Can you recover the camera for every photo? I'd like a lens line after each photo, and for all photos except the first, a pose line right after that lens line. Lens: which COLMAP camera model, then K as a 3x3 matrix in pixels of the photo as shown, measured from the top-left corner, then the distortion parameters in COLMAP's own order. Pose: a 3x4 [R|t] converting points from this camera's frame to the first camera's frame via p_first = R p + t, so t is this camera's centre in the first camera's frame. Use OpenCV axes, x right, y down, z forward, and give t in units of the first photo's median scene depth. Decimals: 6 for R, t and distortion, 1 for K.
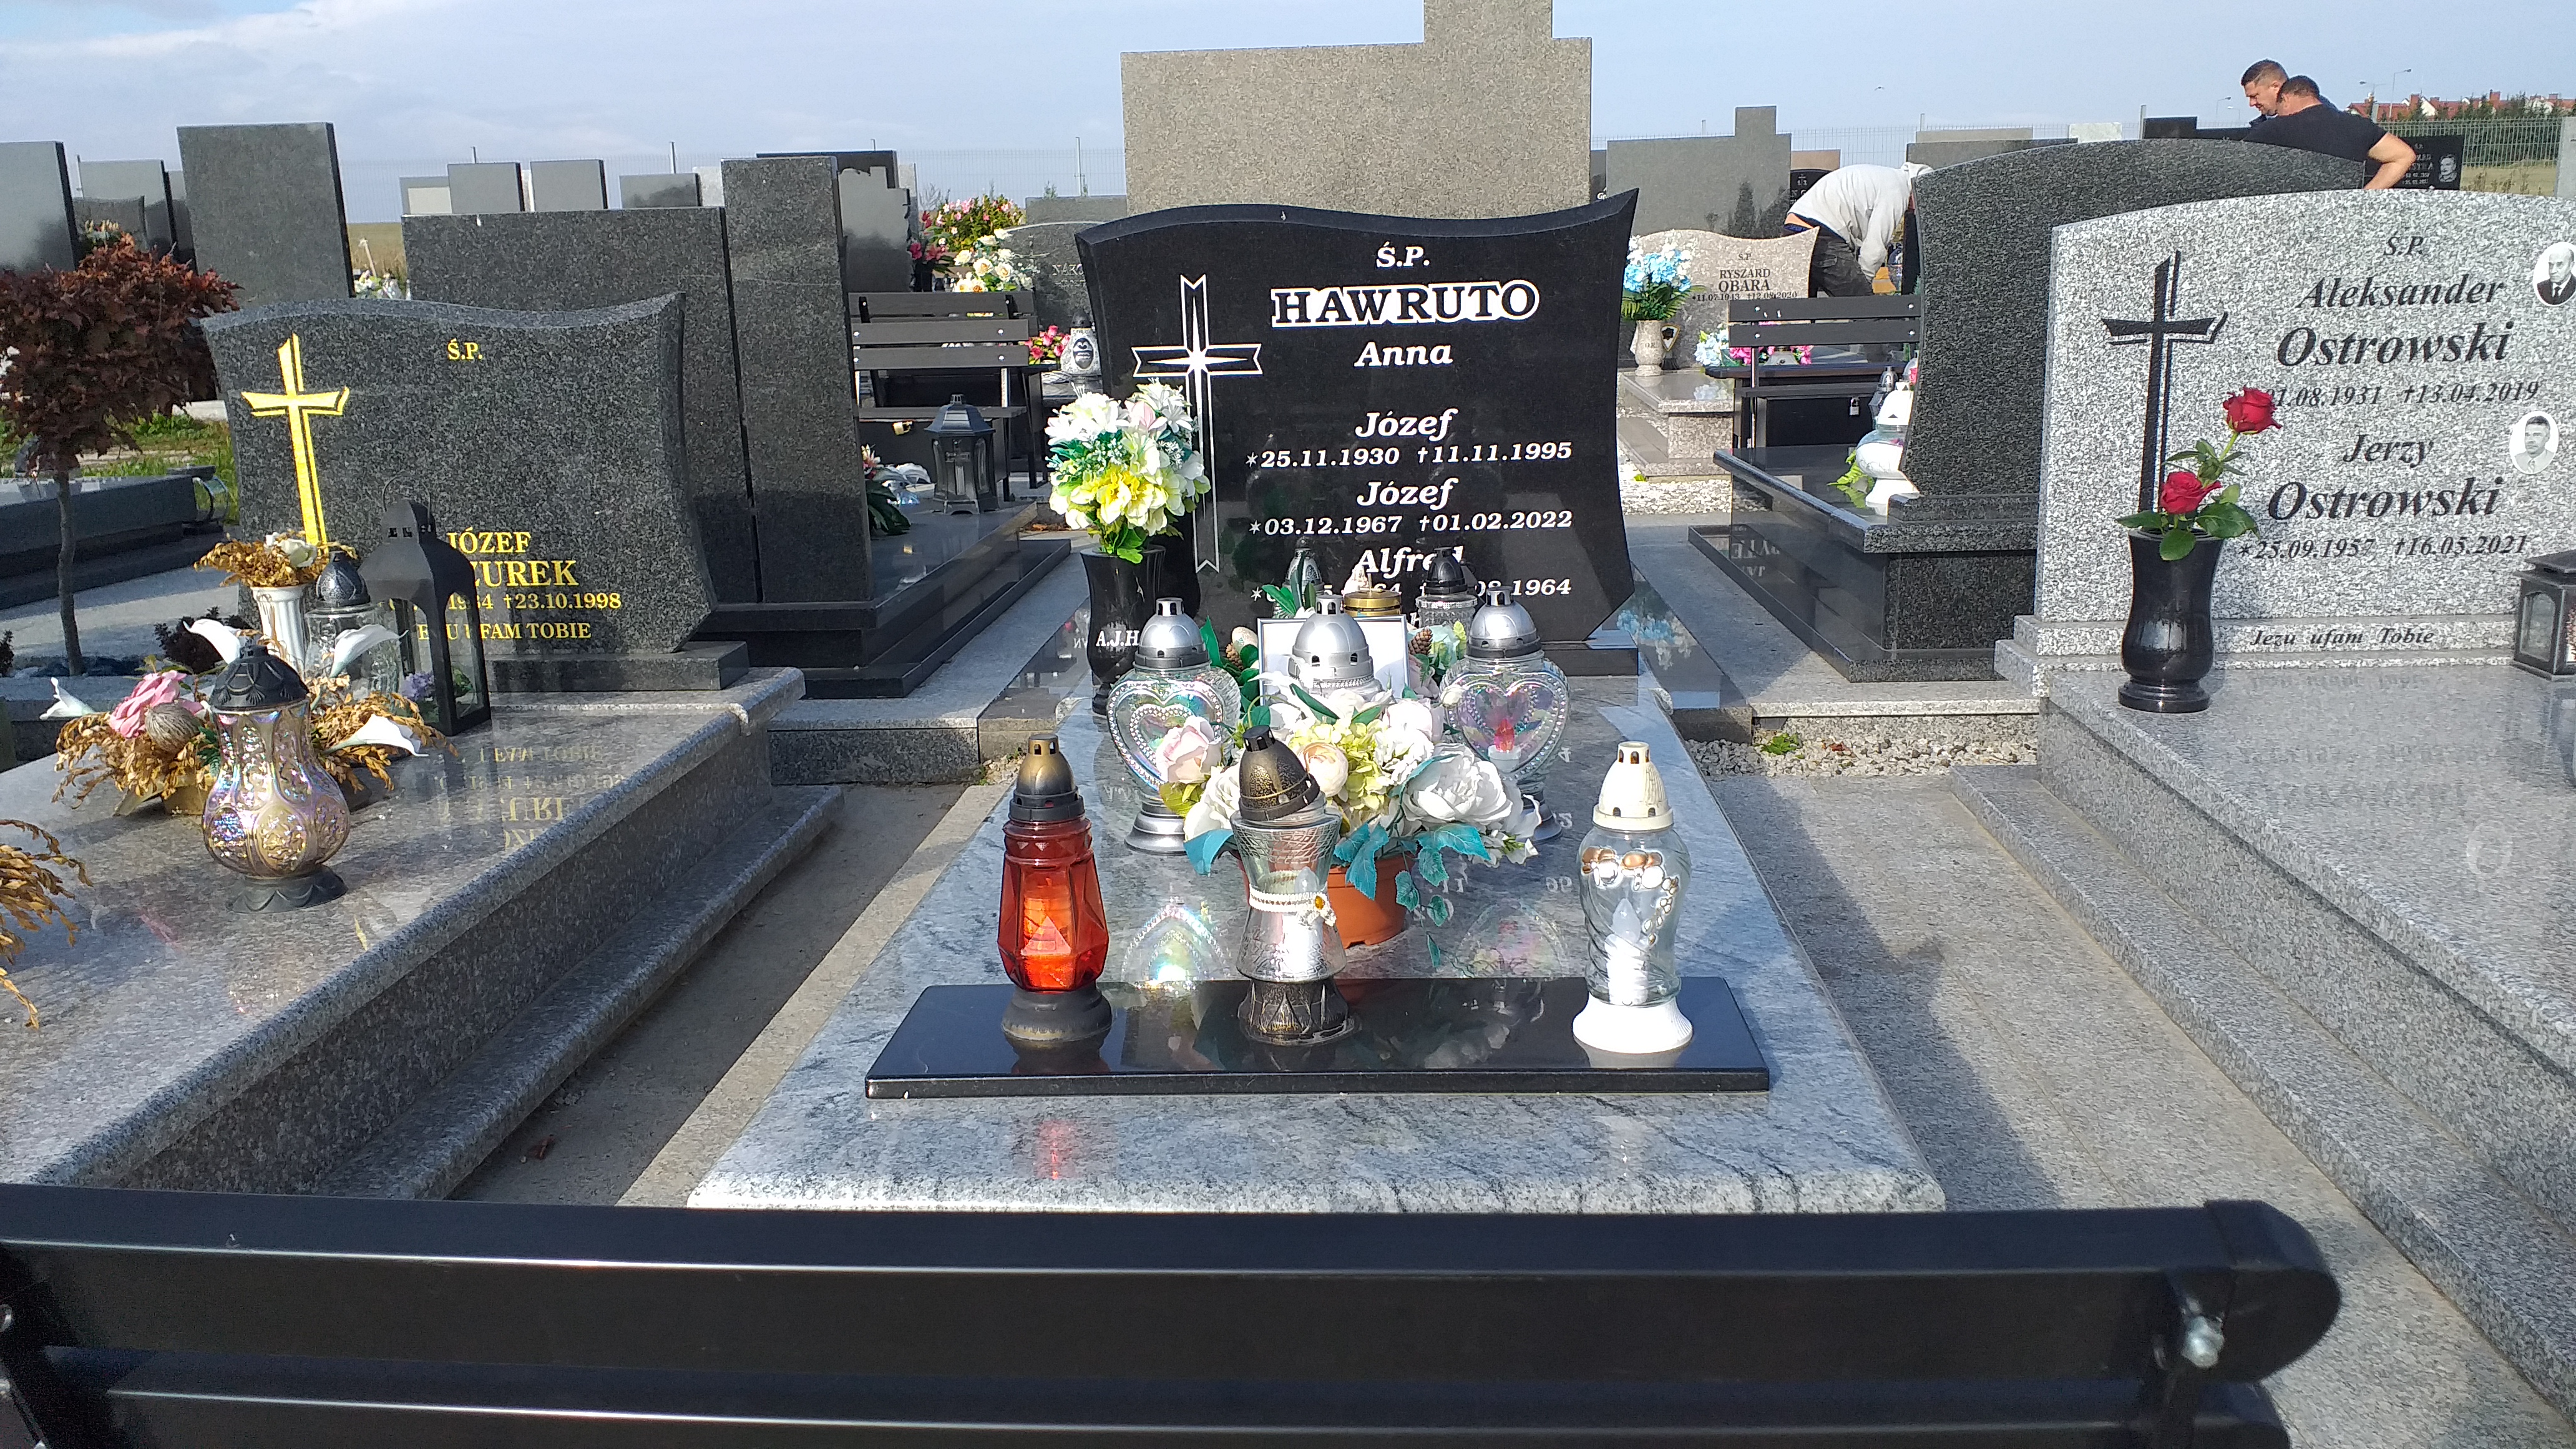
lens RADIAL K [[1995.4, 0, 1287.2], [0, 1995.4, 729.6], [0, 0, 1]] dist [0.065931, -0.012865]
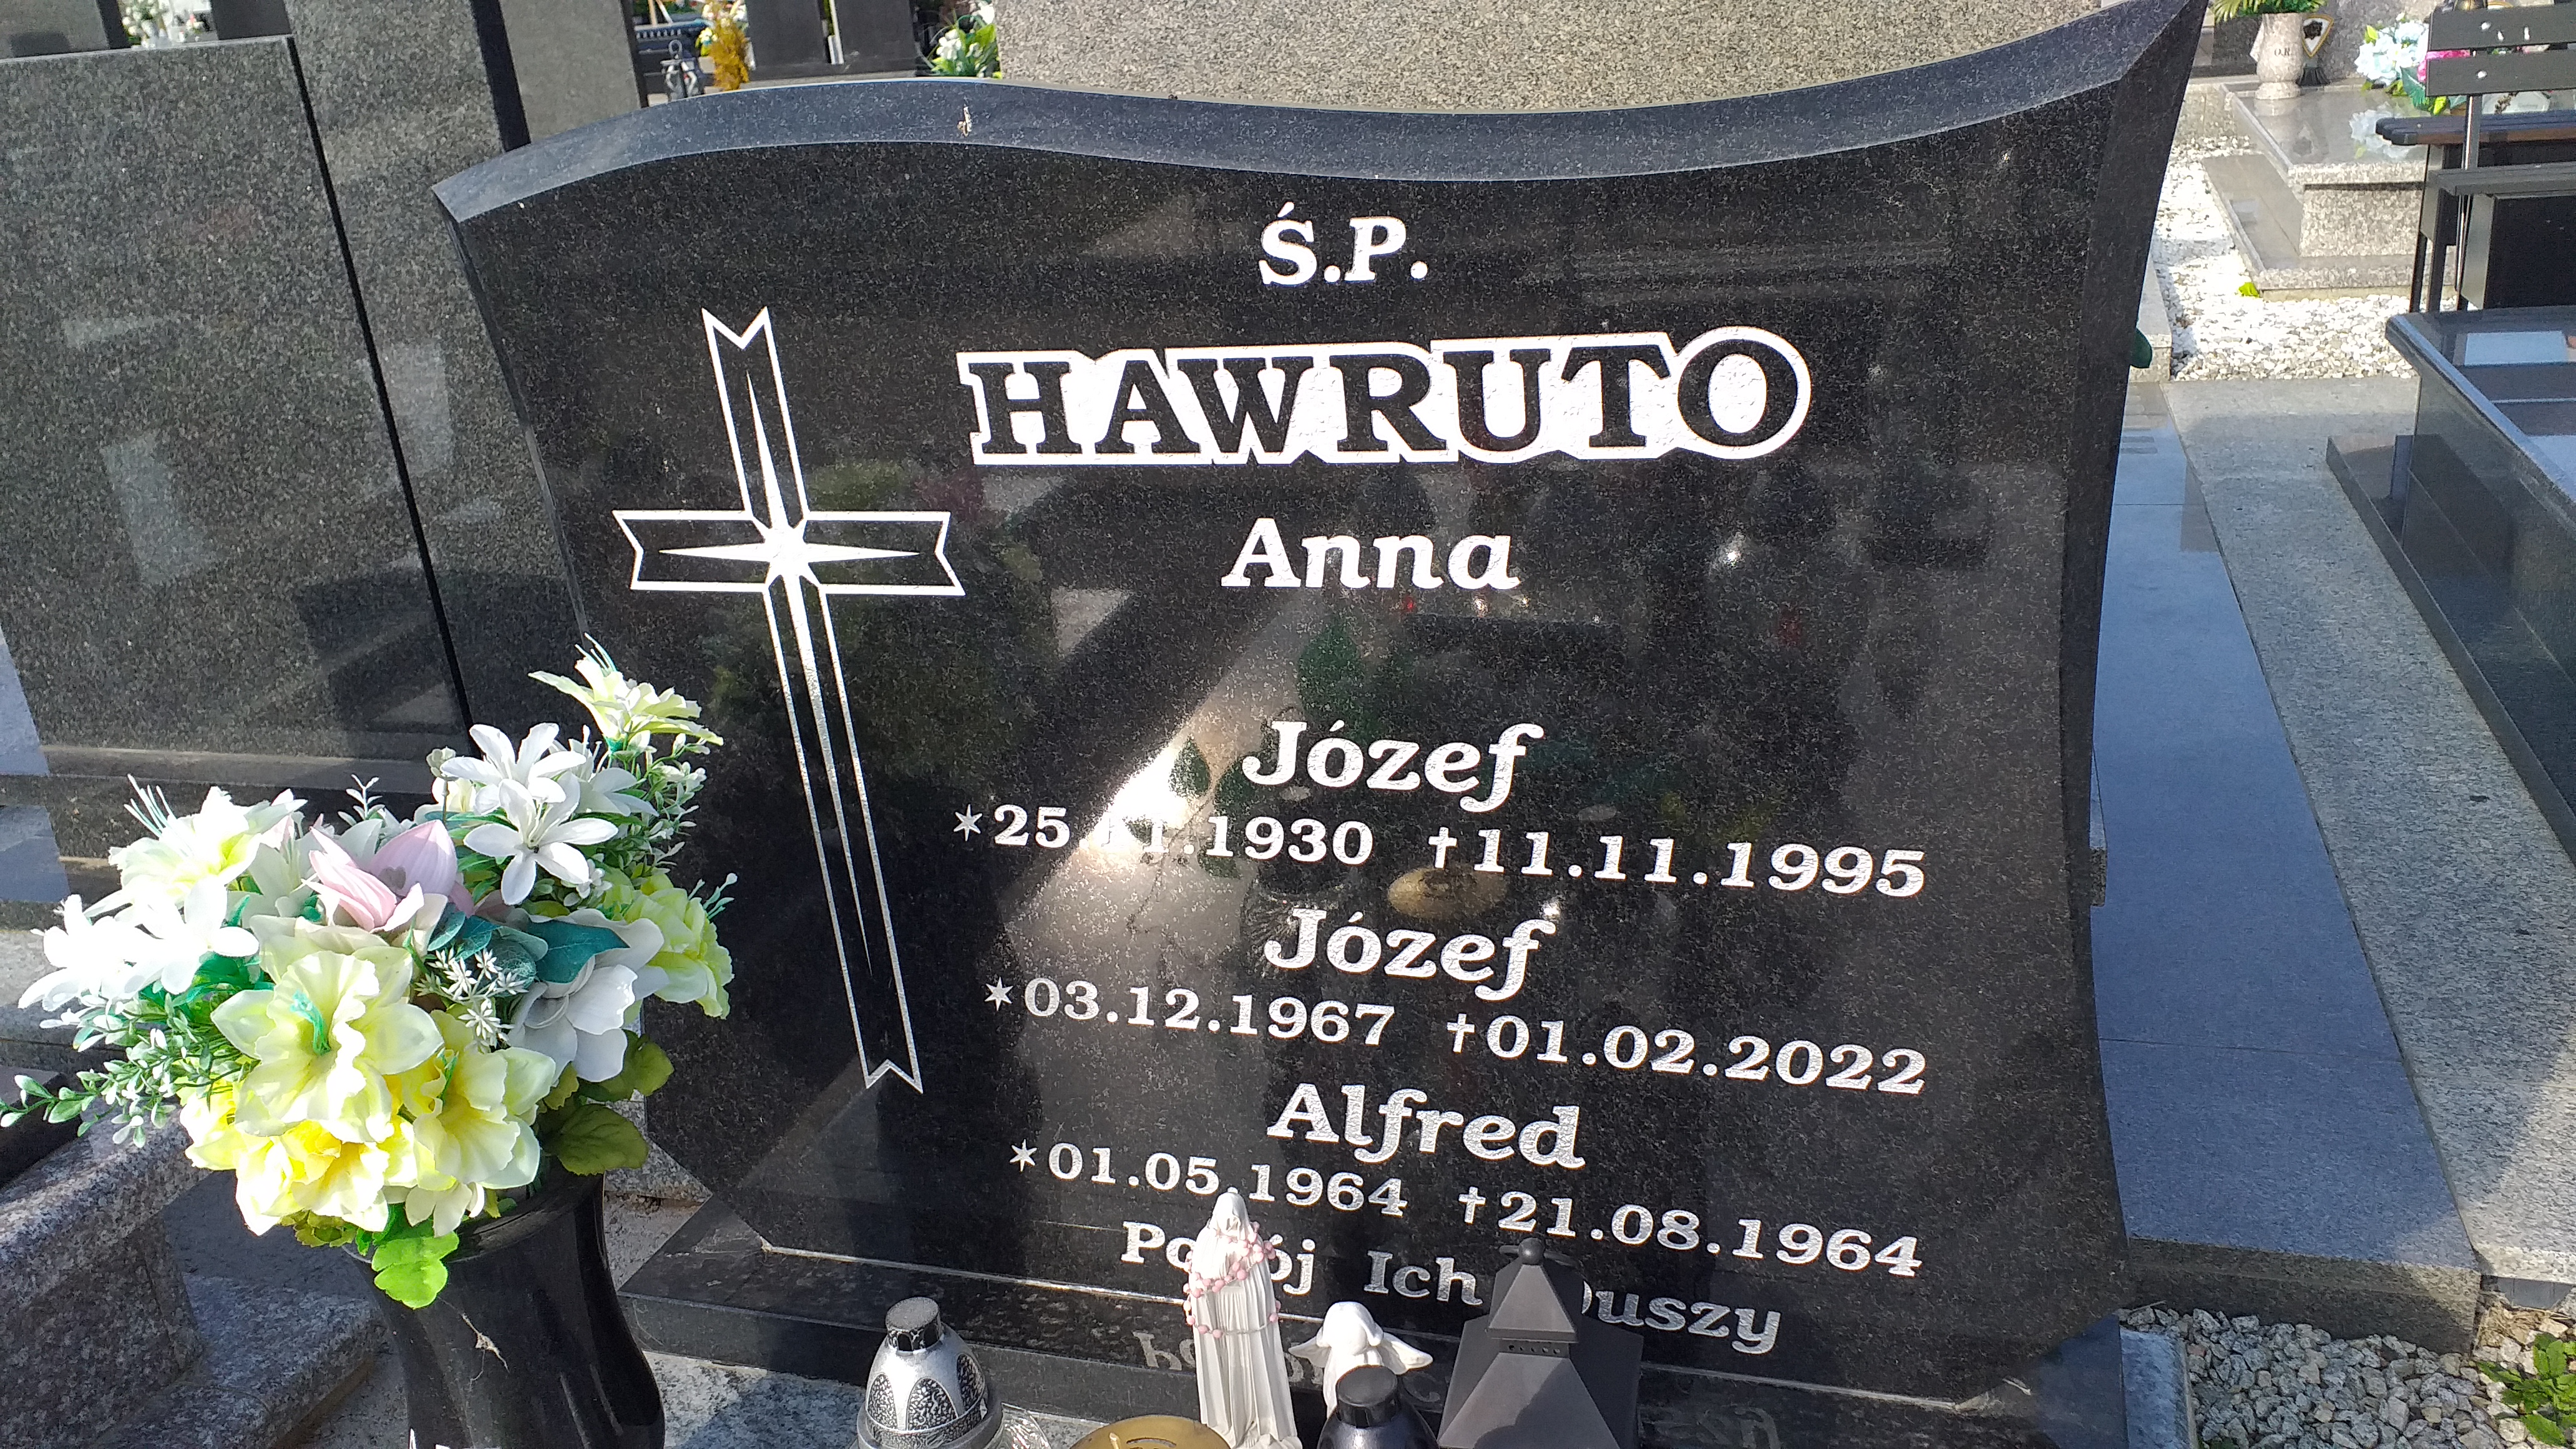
lens RADIAL K [[1995.4, 0, 1300.6], [0, 1995.4, 659.3], [0, 0, 1]] dist [0.065931, -0.012865]
pose [[0.966389, 0.034142, -0.254807, 0.128275], [-0.003915, 0.992982, 0.118203, -0.208540], [0.257054, -0.113232, 0.959740, 0.697528]]
